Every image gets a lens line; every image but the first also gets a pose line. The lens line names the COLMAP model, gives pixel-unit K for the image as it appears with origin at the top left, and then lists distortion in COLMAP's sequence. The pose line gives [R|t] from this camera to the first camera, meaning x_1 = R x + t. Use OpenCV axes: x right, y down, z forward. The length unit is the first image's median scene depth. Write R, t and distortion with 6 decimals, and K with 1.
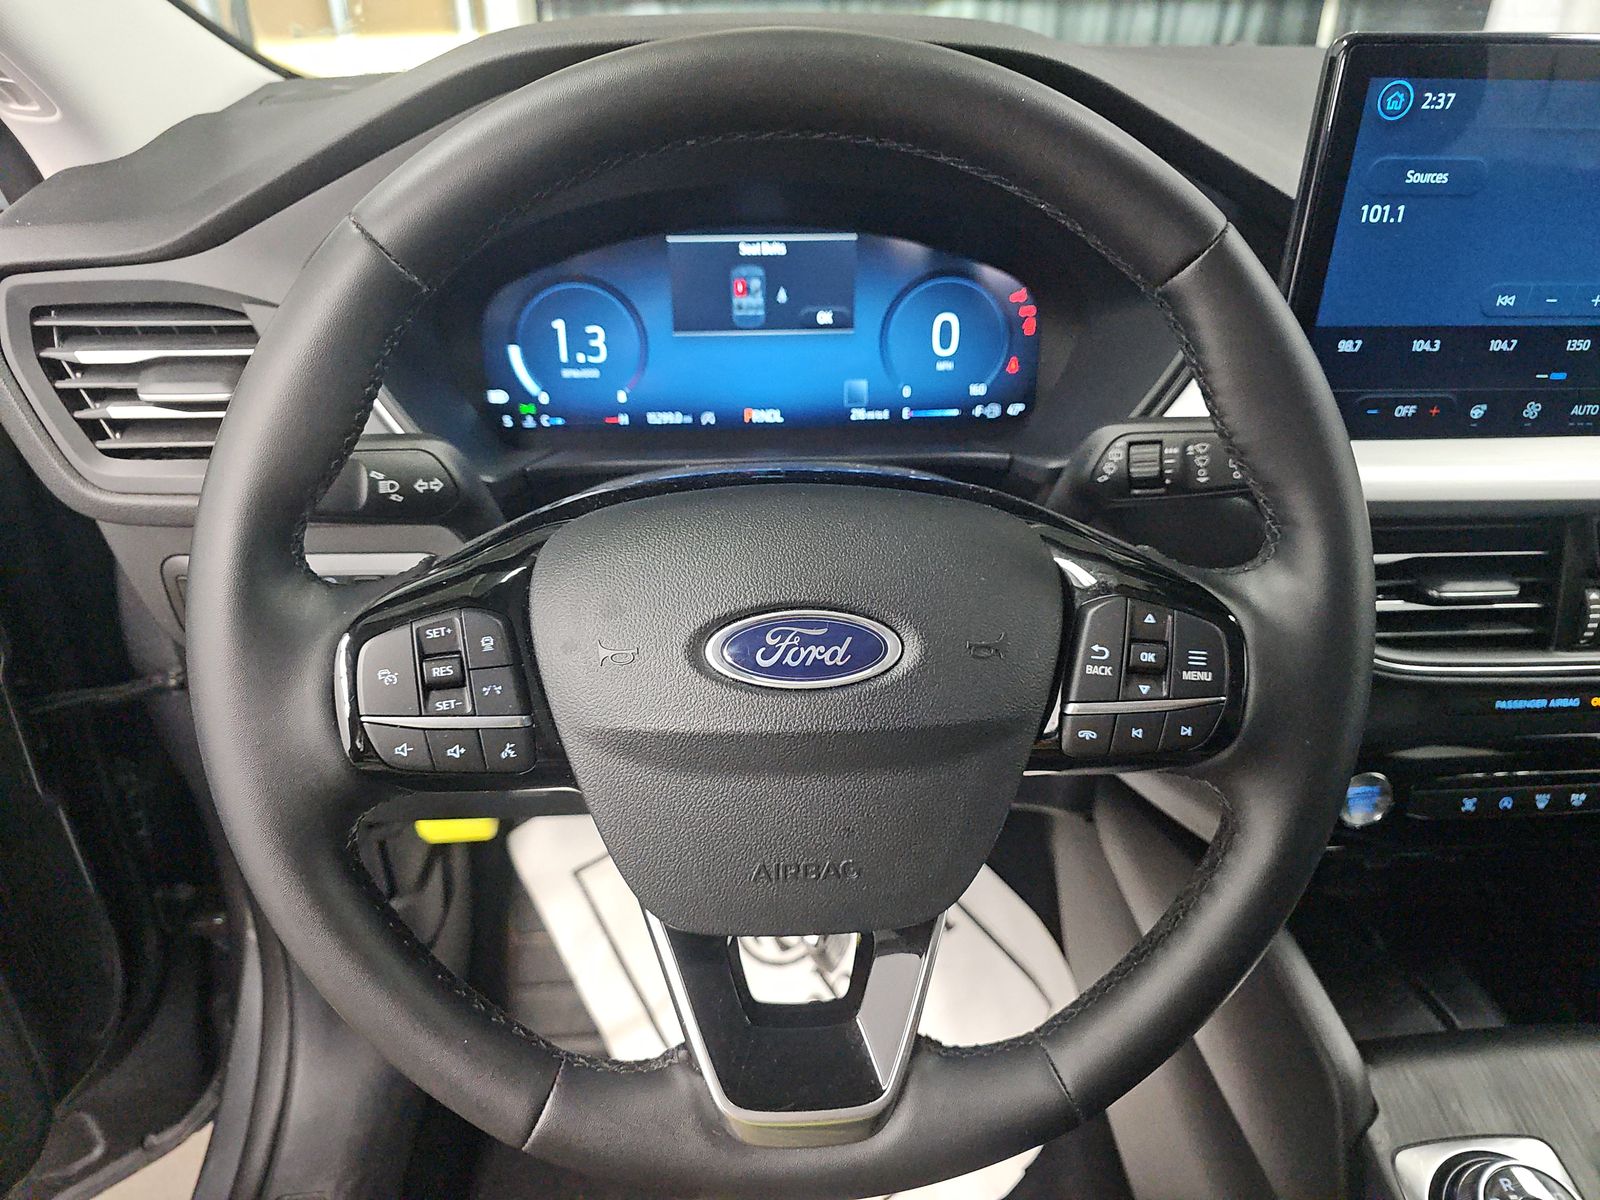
lens RADIAL K [[1105.2, 0, 800.8], [0, 1105.2, 581.3], [0, 0, 1]] dist [0.004656, -0.003559]
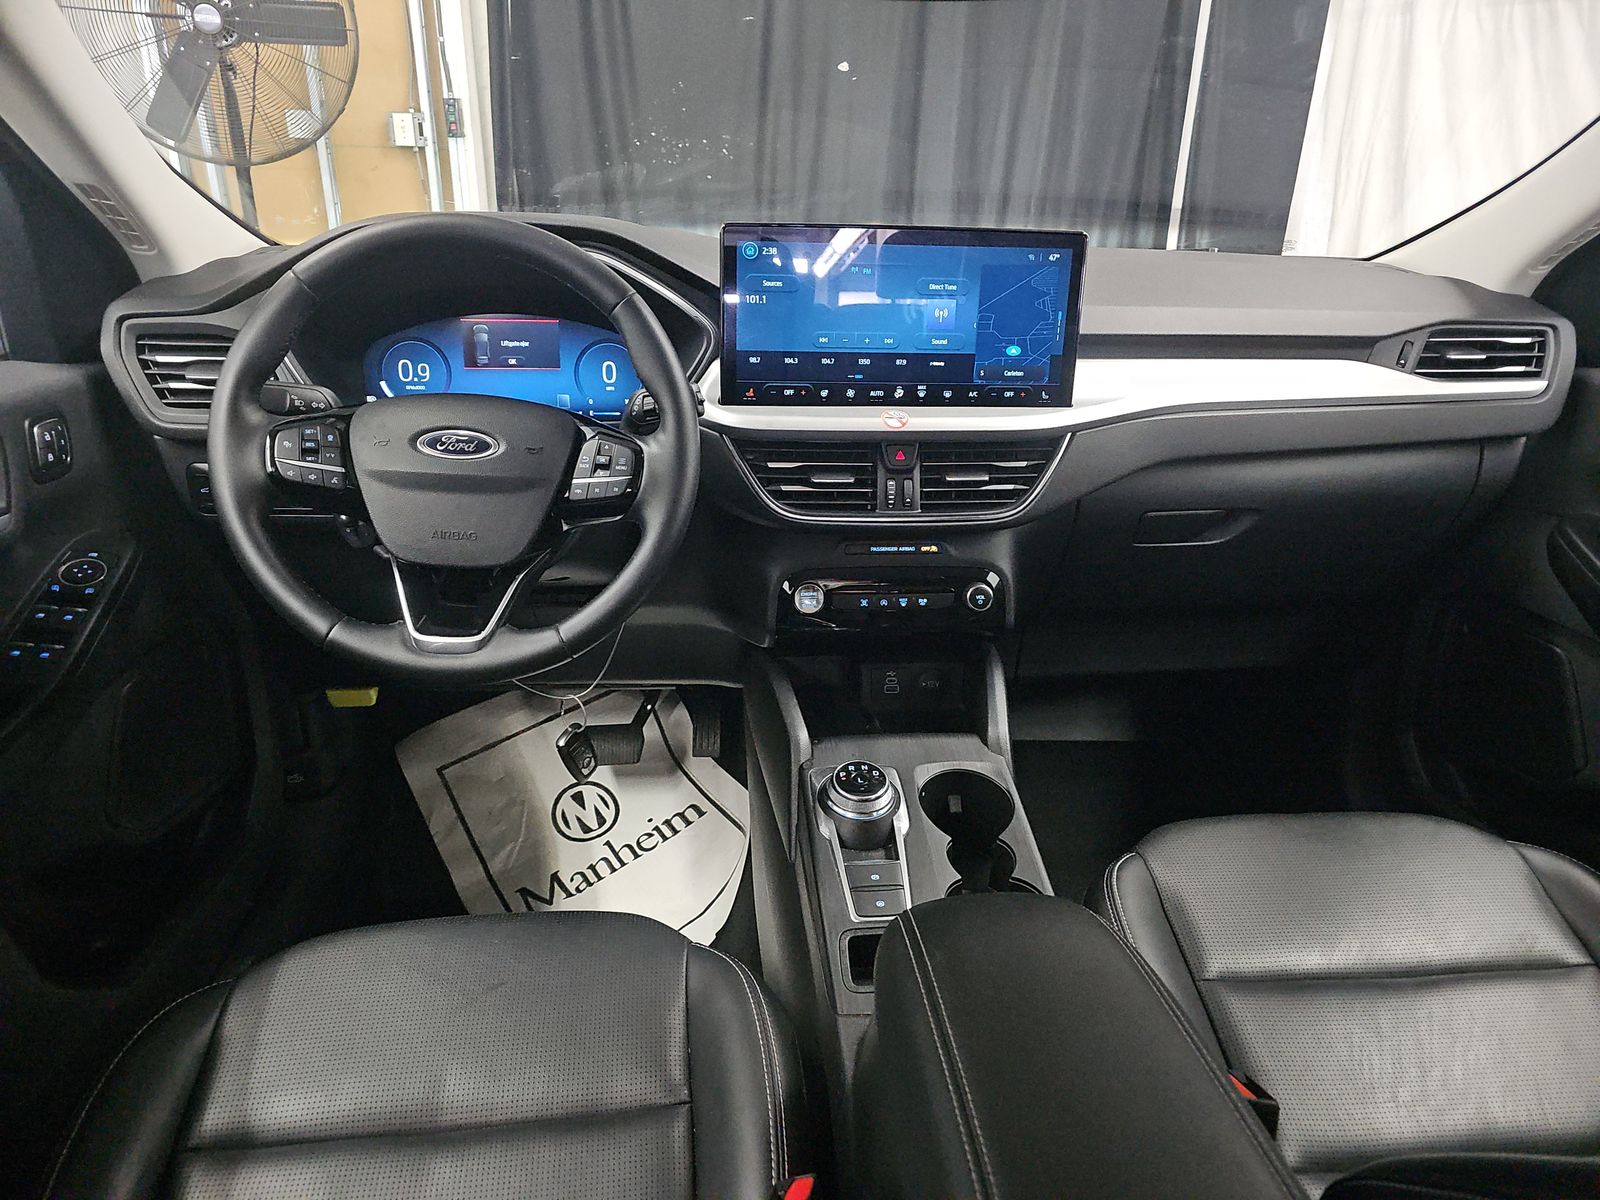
lens RADIAL K [[1061.5, 0, 800.0], [0, 1061.5, 600.0], [0, 0, 1]] dist [0.009177, -0.000694]
pose [[0.999307, 0.003969, 0.037009, 0.488461], [0.001207, 0.990319, -0.138805, 0.526331], [-0.037202, 0.138753, 0.989628, -0.971794]]
